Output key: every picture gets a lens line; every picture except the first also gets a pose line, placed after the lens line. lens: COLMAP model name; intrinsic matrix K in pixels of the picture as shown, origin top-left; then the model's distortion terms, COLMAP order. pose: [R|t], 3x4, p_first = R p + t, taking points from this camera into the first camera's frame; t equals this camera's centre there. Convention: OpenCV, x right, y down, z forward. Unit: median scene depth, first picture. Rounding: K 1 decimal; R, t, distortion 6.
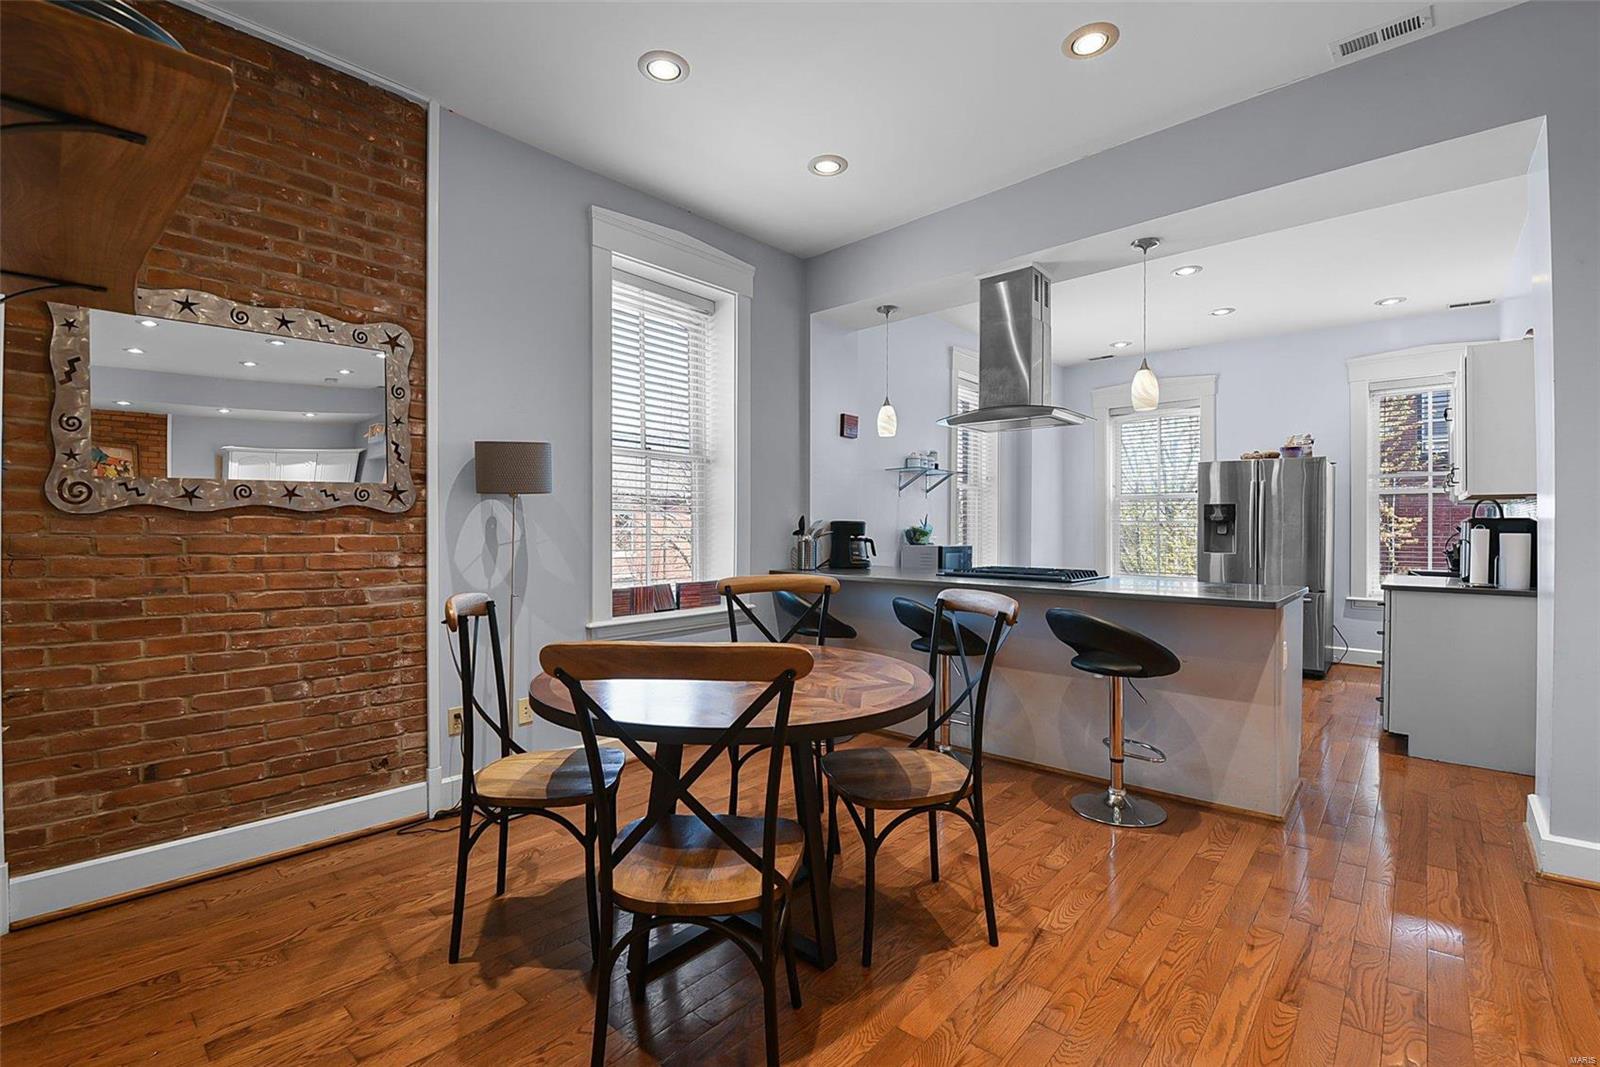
lens RADIAL K [[704.9, 0, 800.0], [0, 704.9, 533.5], [0, 0, 1]] dist [-0.018189, 0.000097]
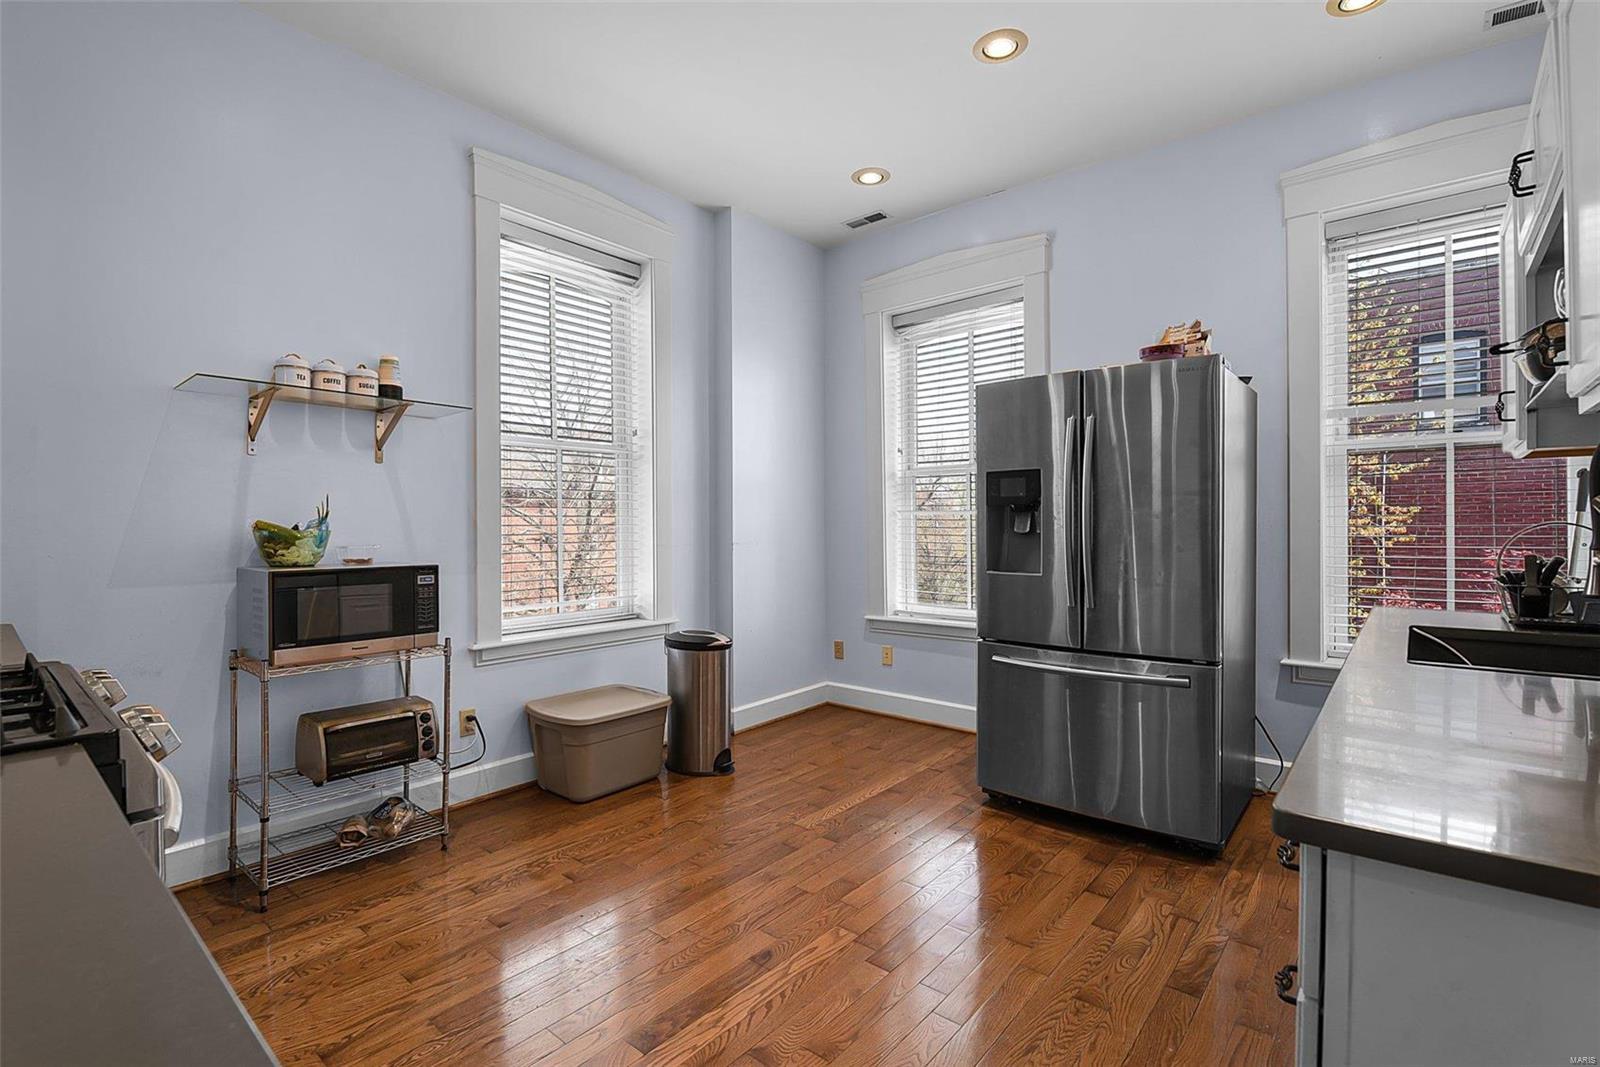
lens RADIAL K [[732.4, 0, 800.0], [0, 732.4, 533.5], [0, 0, 1]] dist [-0.002472, -0.000655]
pose [[0.999557, -0.000519, 0.029746, 0.206505], [0.000301, 0.999973, 0.007327, -0.000173], [-0.029749, -0.007315, 0.999531, 0.236525]]
